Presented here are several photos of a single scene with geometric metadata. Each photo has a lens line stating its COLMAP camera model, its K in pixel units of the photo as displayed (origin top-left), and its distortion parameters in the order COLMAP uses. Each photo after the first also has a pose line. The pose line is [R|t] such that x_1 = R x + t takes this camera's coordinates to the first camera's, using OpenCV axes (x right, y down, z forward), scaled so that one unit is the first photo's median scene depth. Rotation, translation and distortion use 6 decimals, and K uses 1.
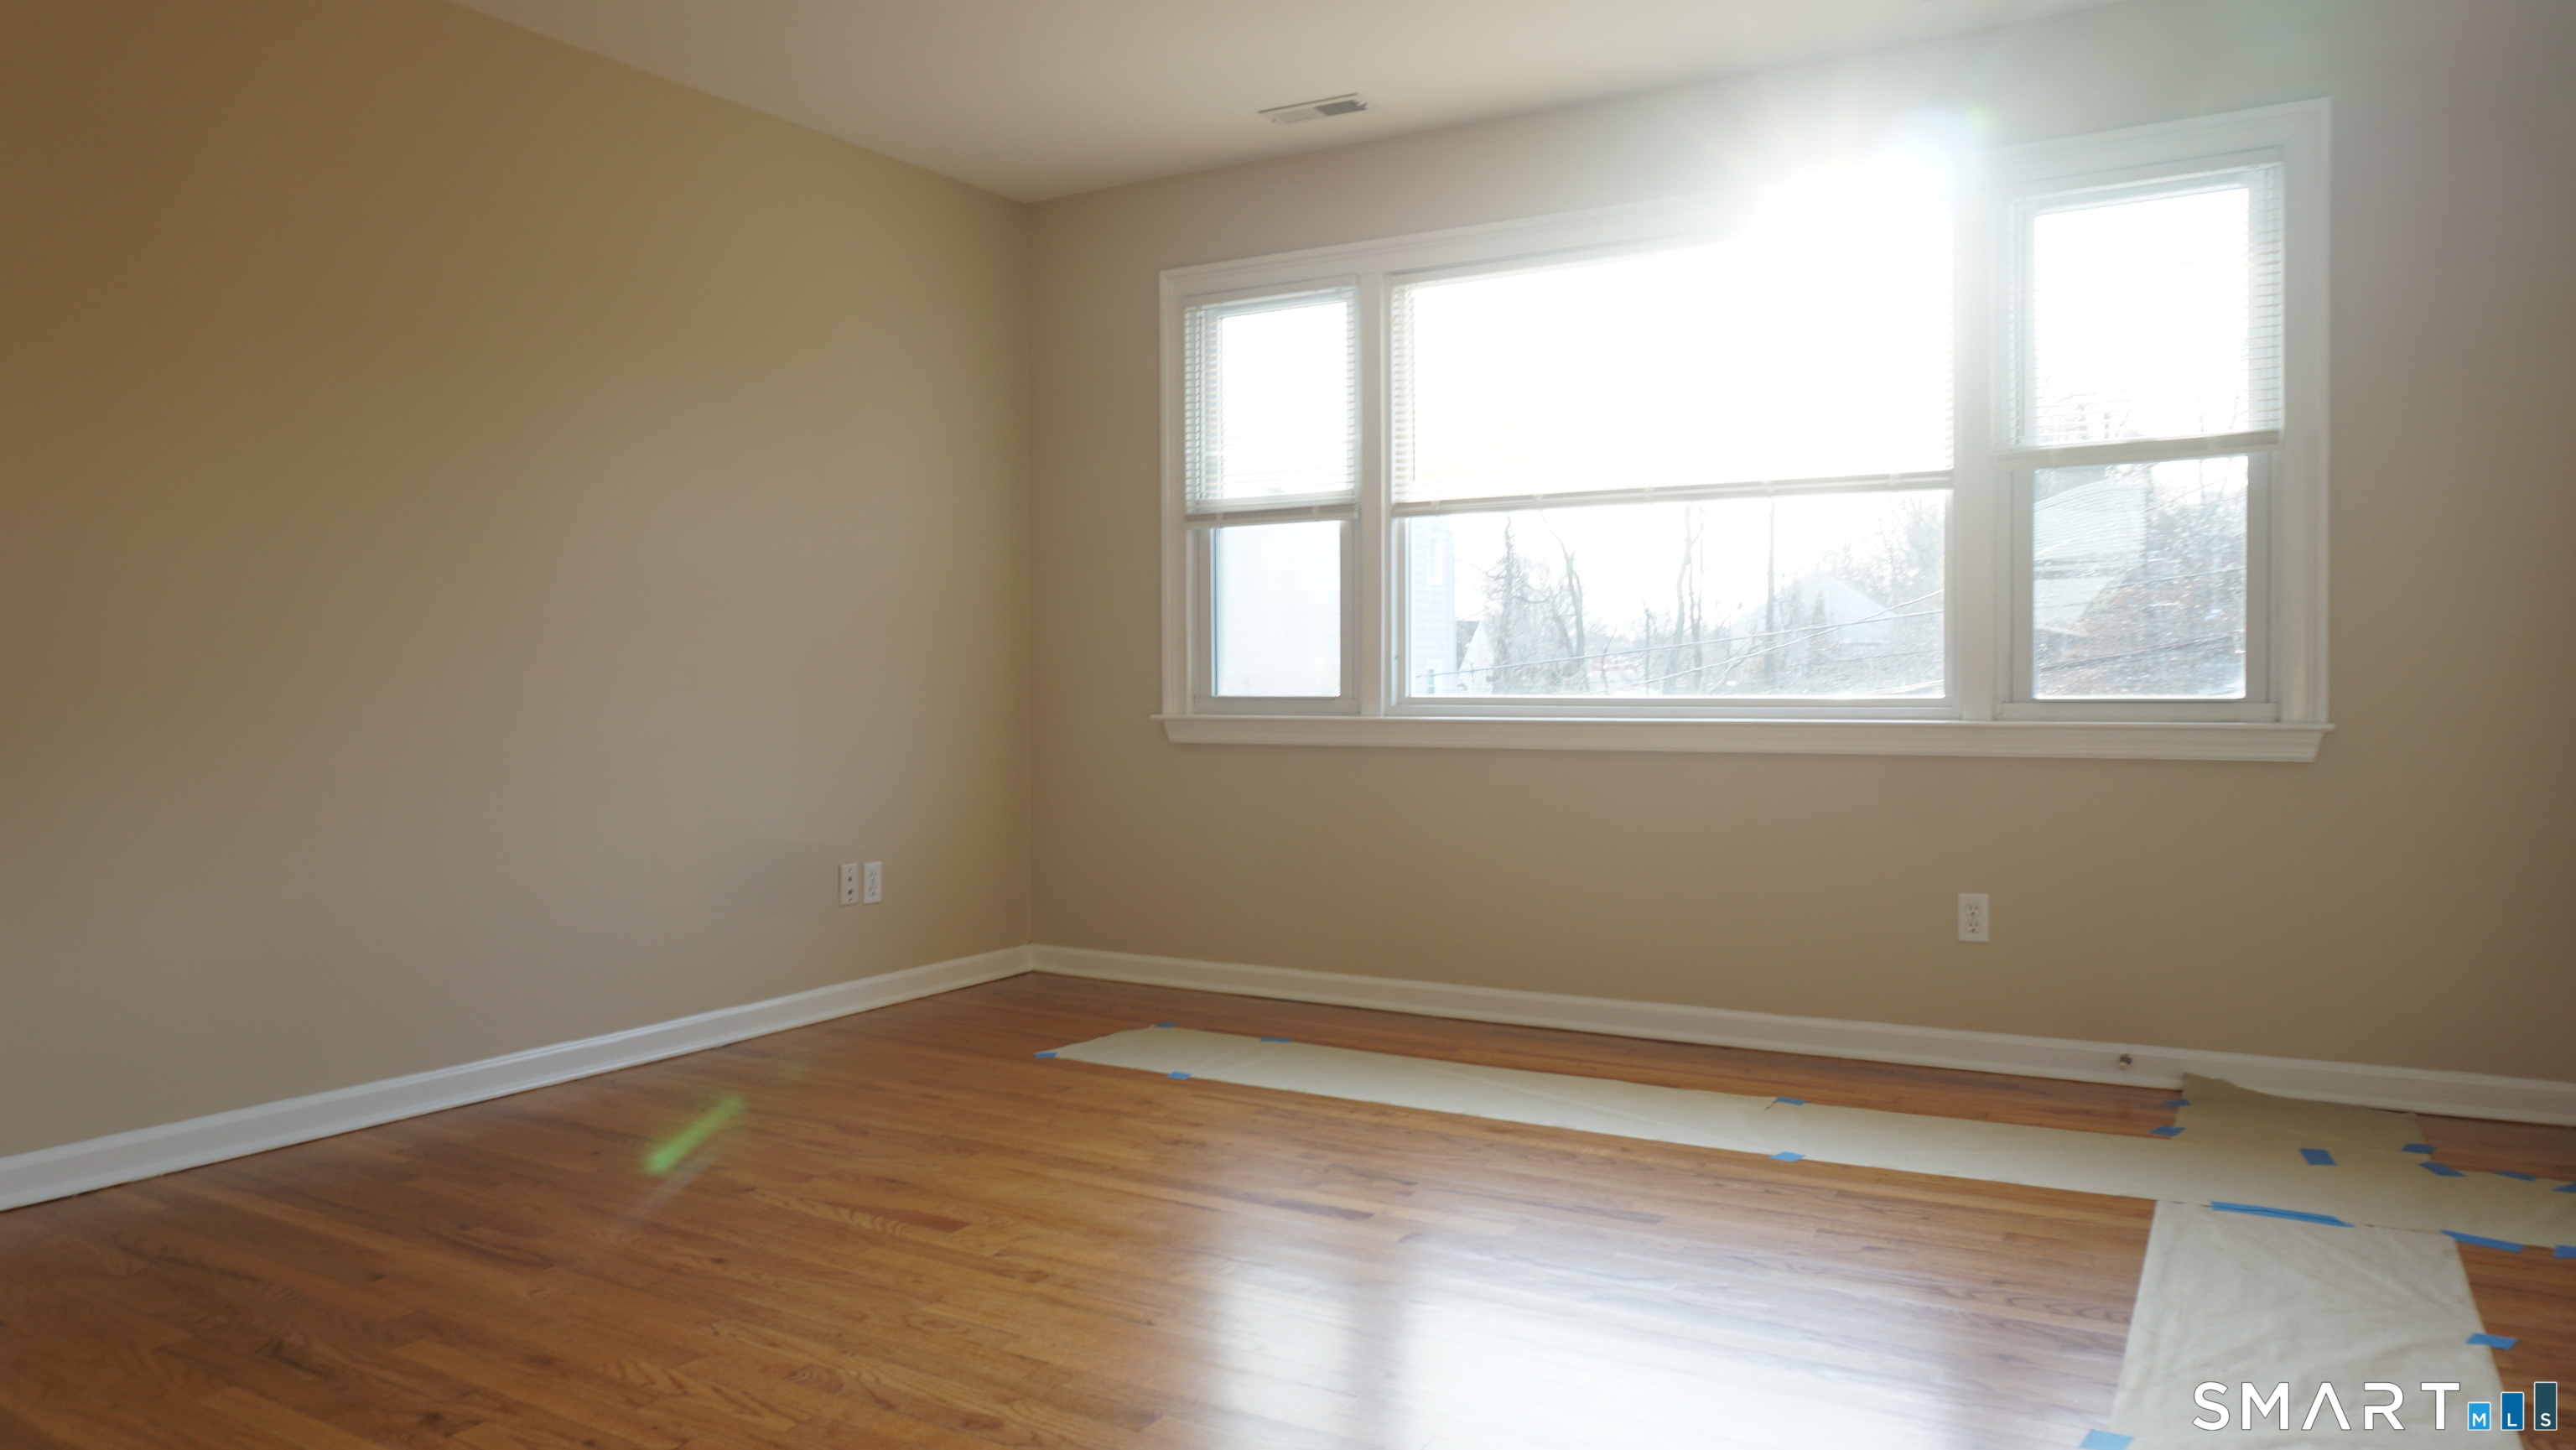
lens RADIAL K [[1710.9, 0, 1288.1], [0, 1710.9, 725.9], [0, 0, 1]] dist [-0.051289, 0.026866]
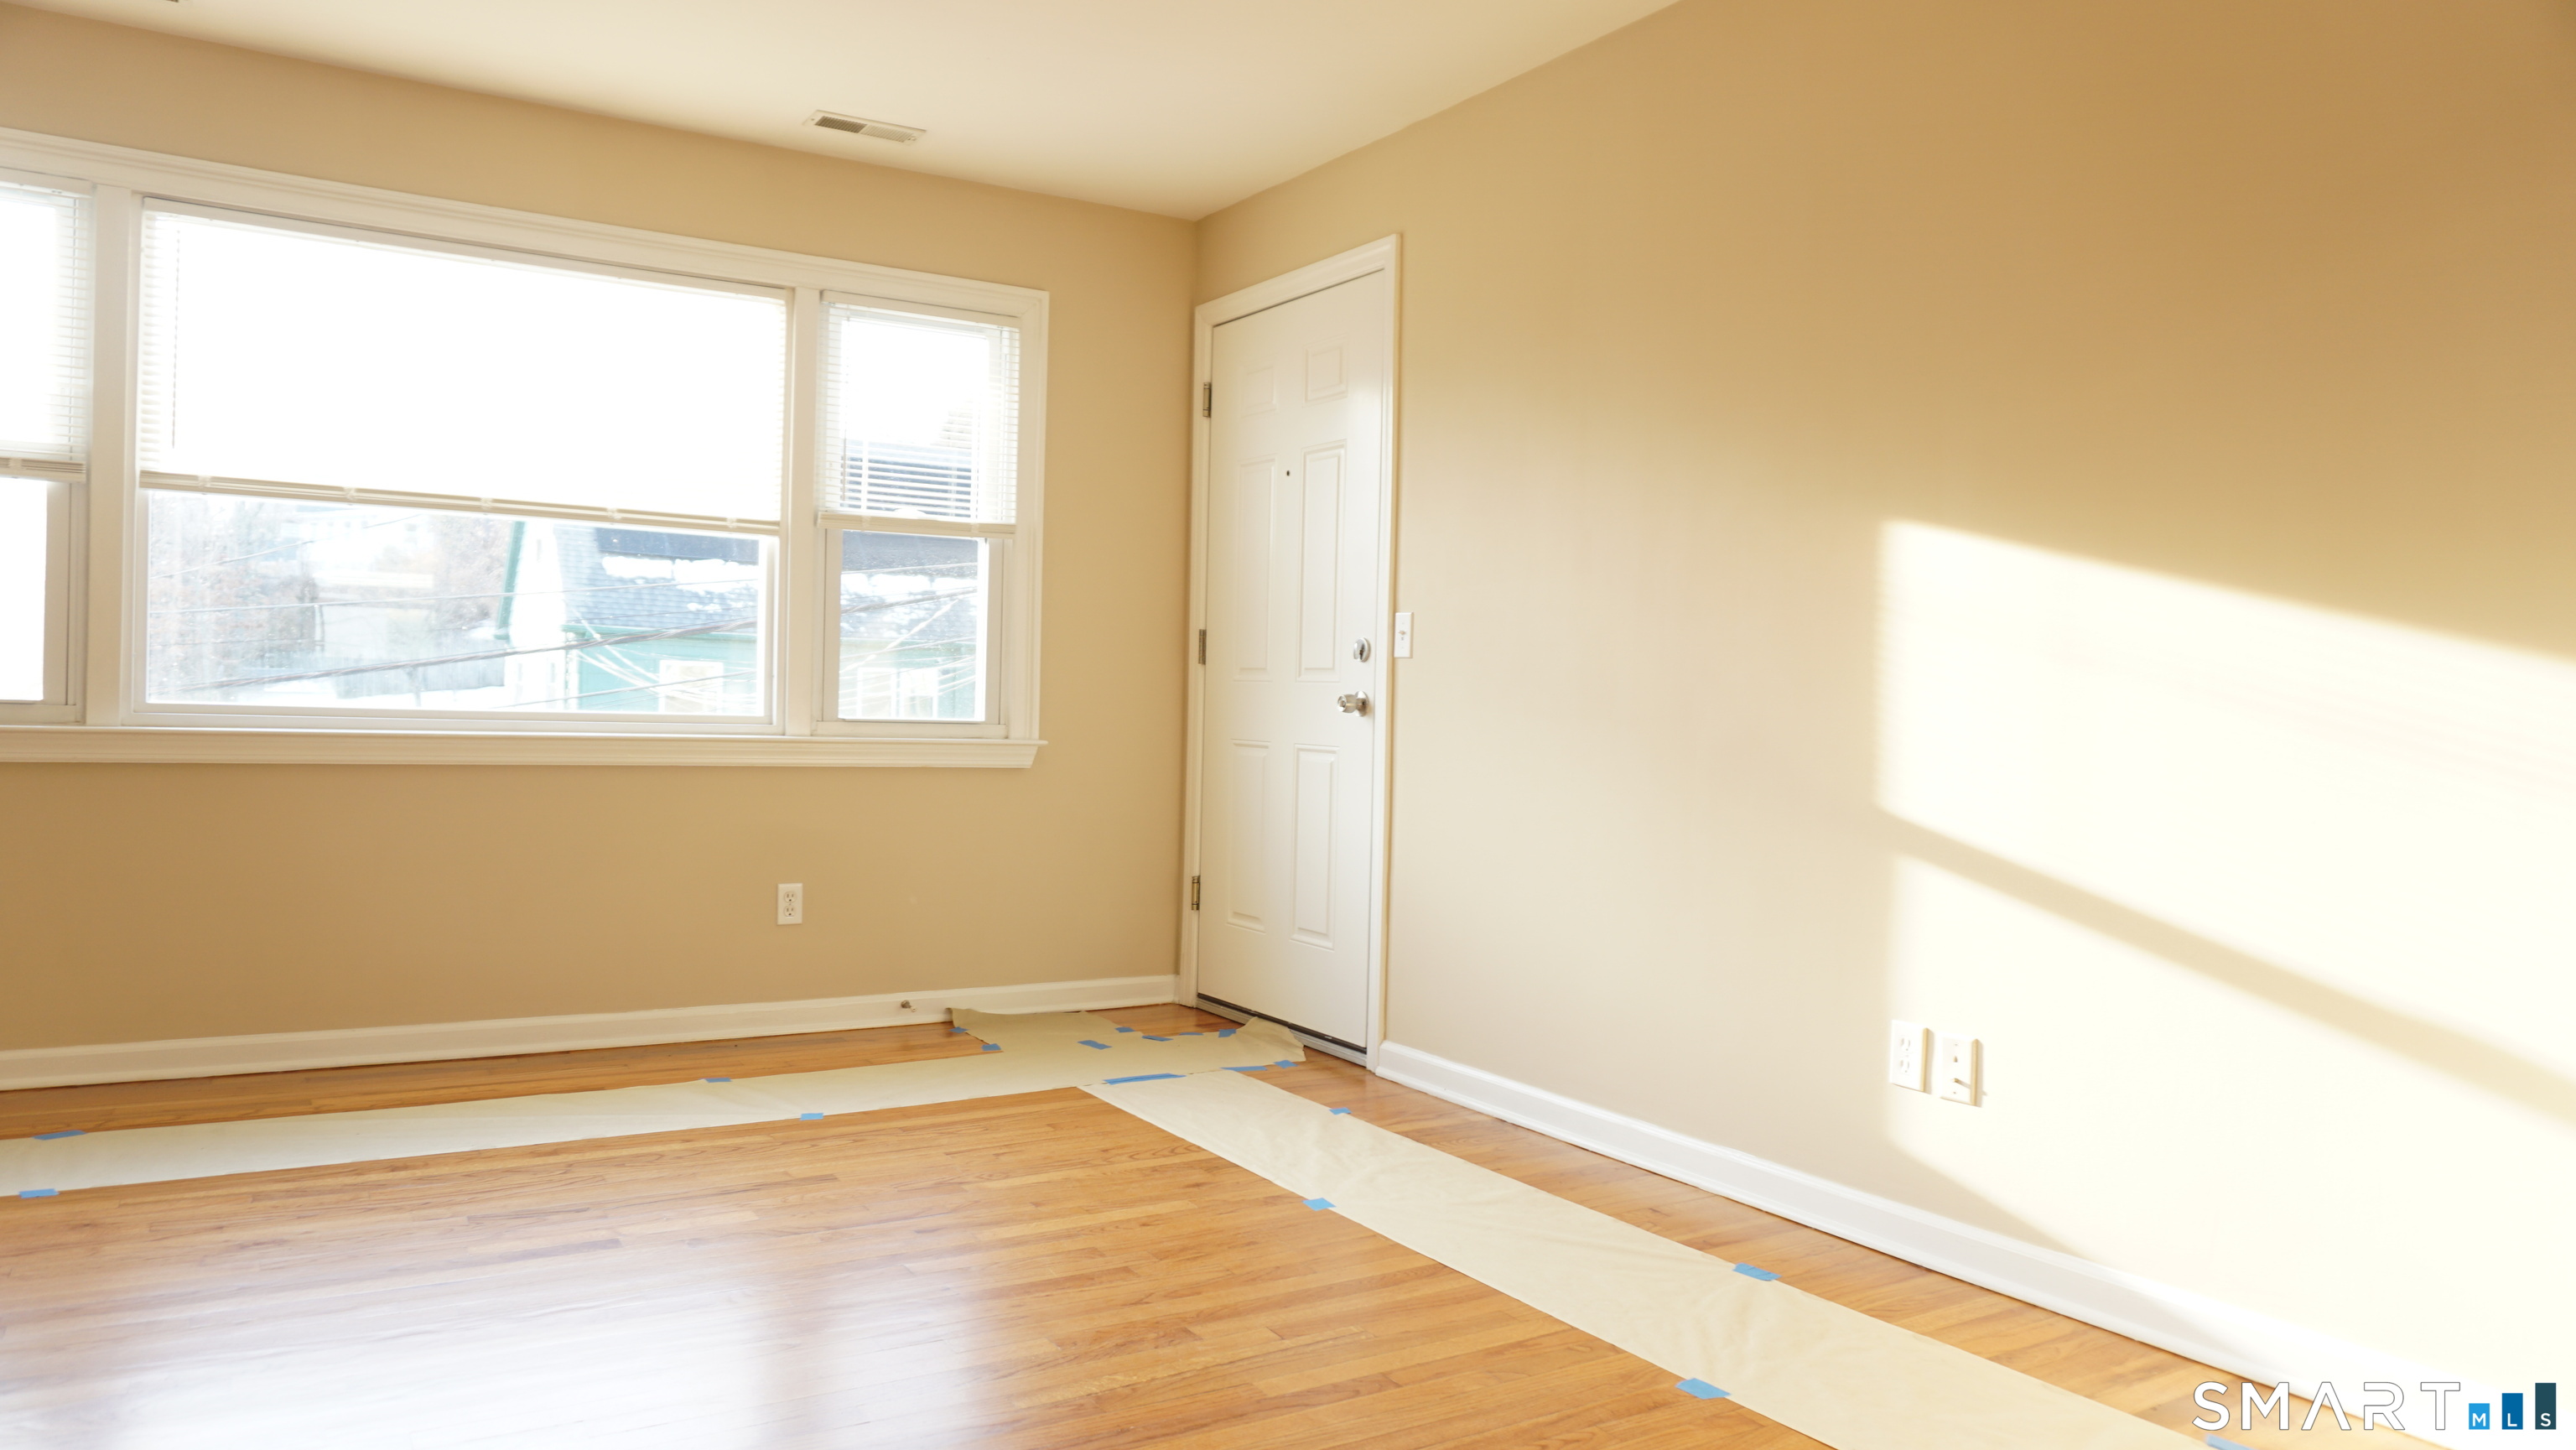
lens RADIAL K [[1710.9, 0, 1289.0], [0, 1710.9, 729.6], [0, 0, 1]] dist [-0.051289, 0.026866]
pose [[0.459111, 0.005276, 0.888363, -0.485901], [-0.006824, 0.999974, -0.002413, -0.007166], [-0.888353, -0.004954, 0.459135, 0.152052]]
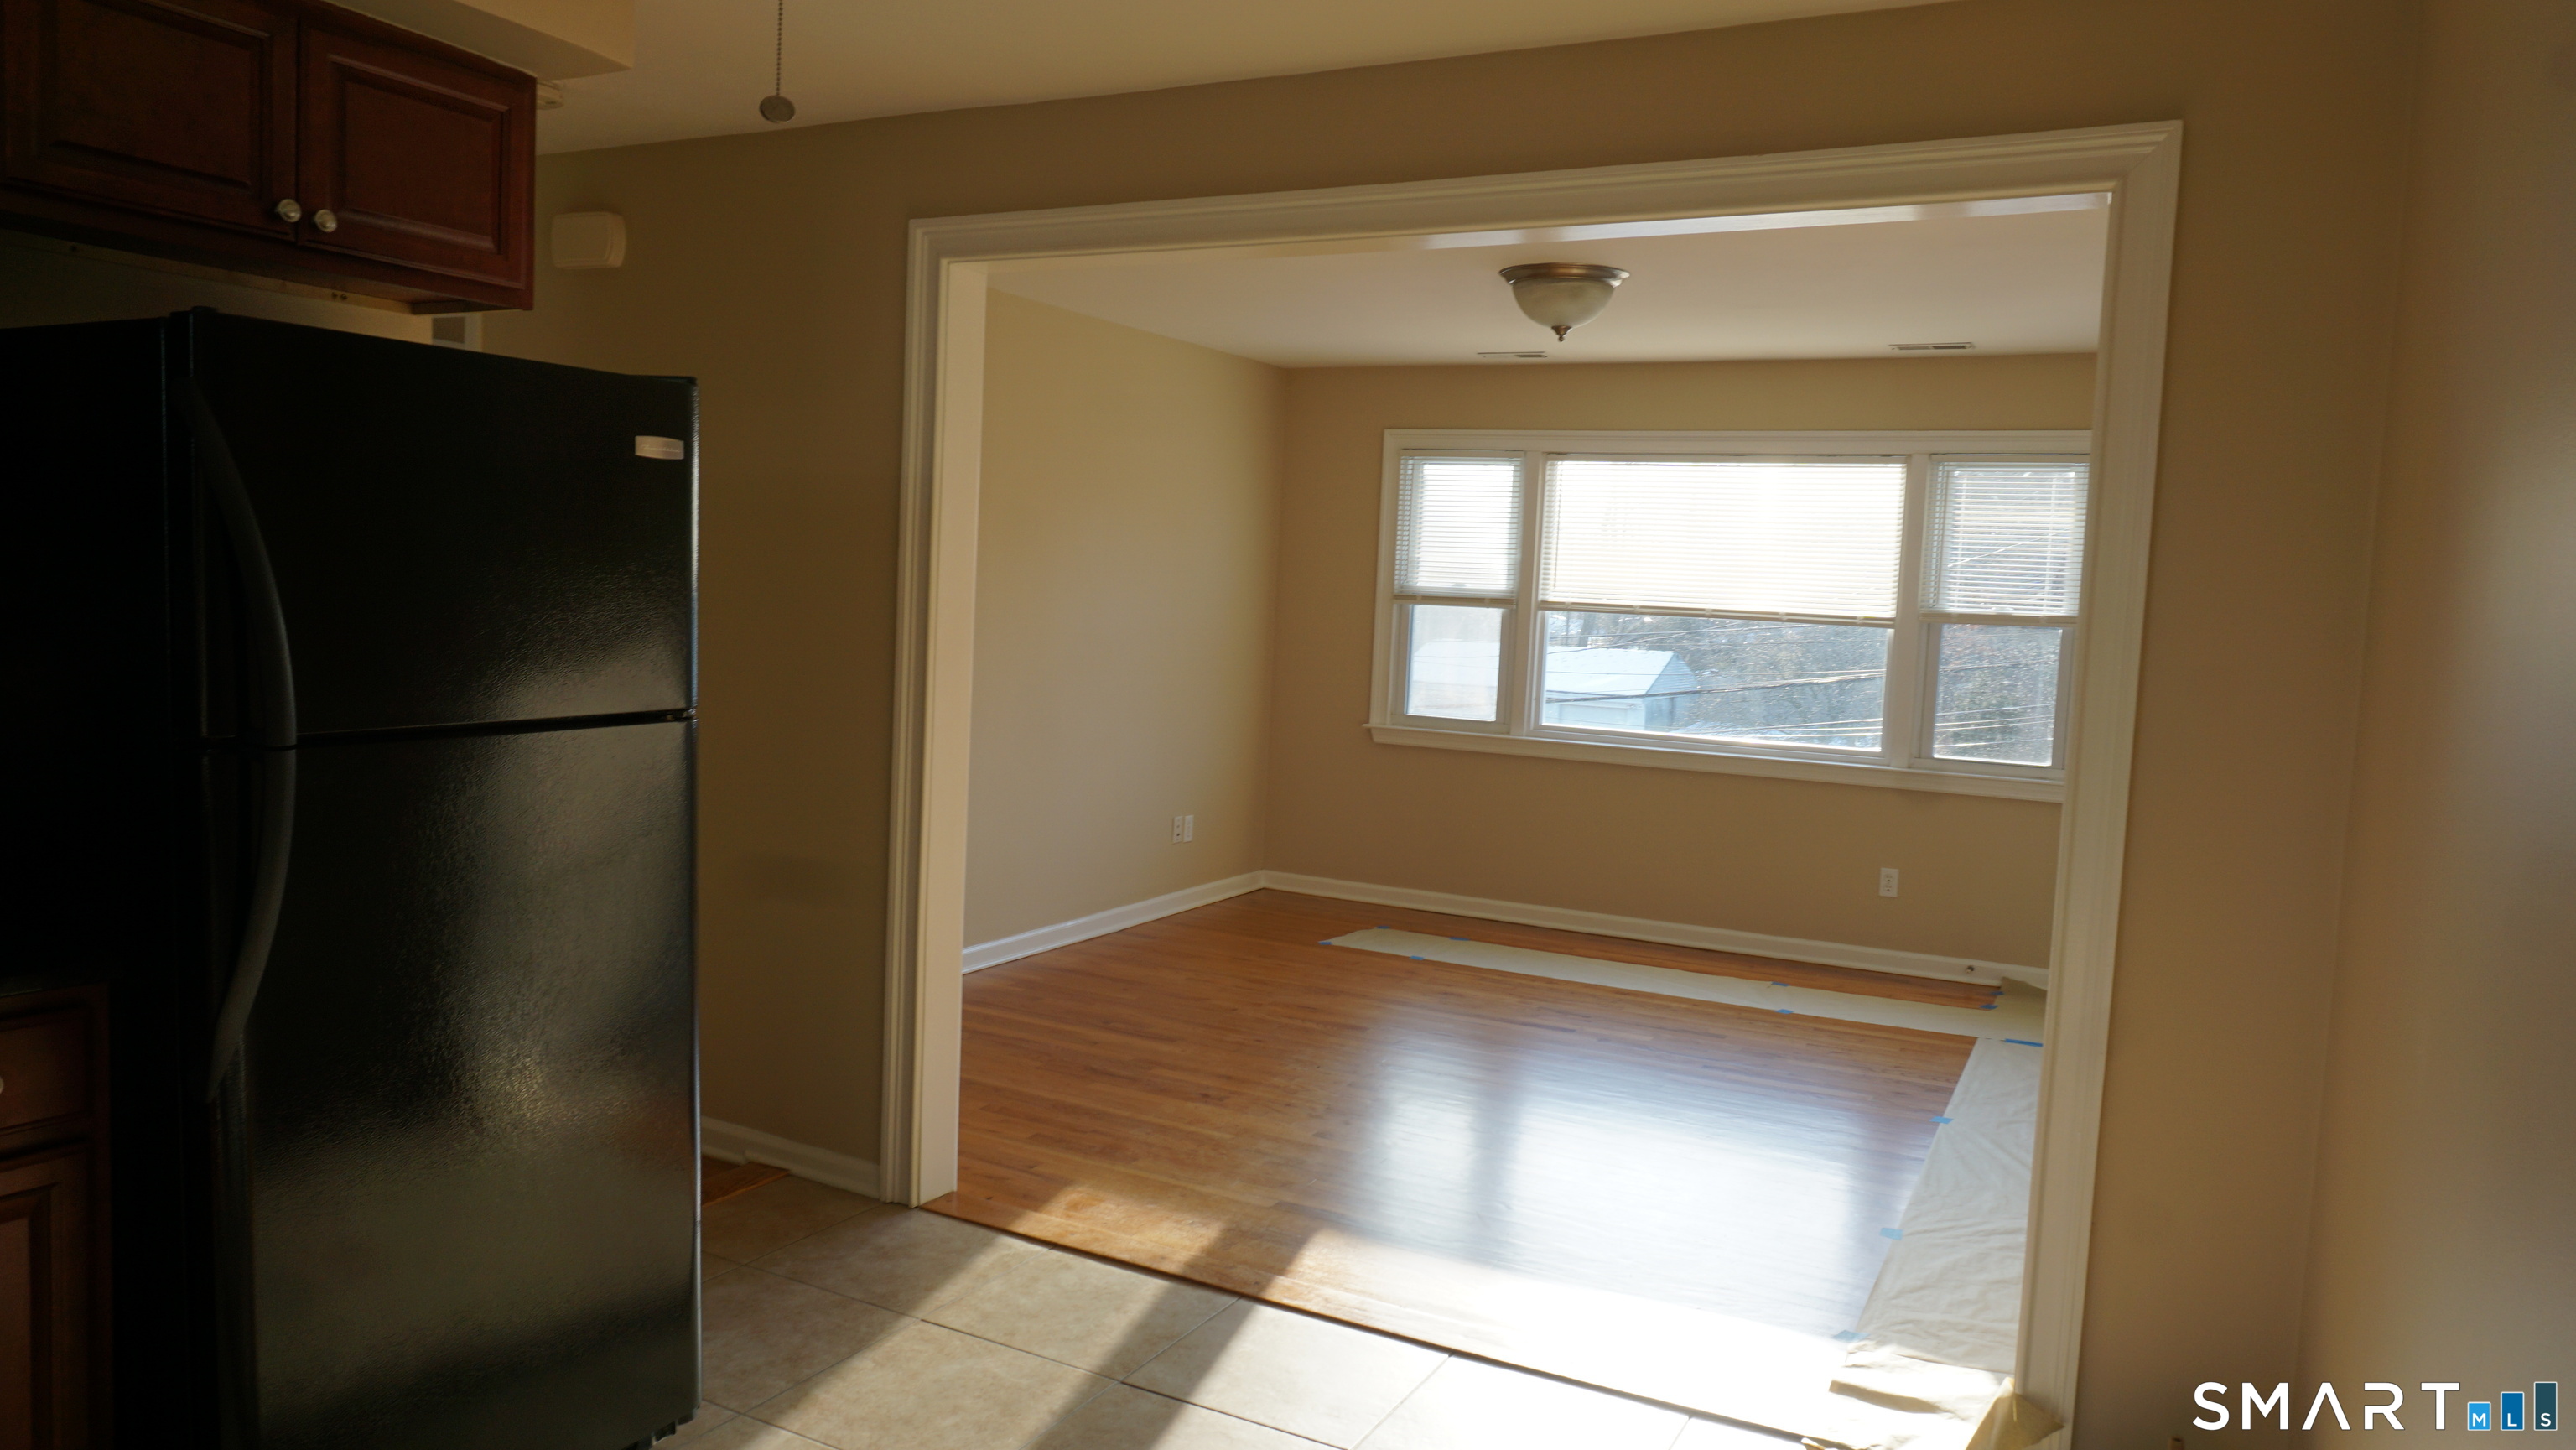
lens RADIAL K [[1710.9, 0, 1275.2], [0, 1710.9, 744.0], [0, 0, 1]] dist [-0.051289, 0.026866]
pose [[0.997902, 0.042040, 0.049246, -0.299090], [-0.045161, 0.996923, 0.064073, -0.106708], [-0.046401, -0.066163, 0.996729, -0.658577]]
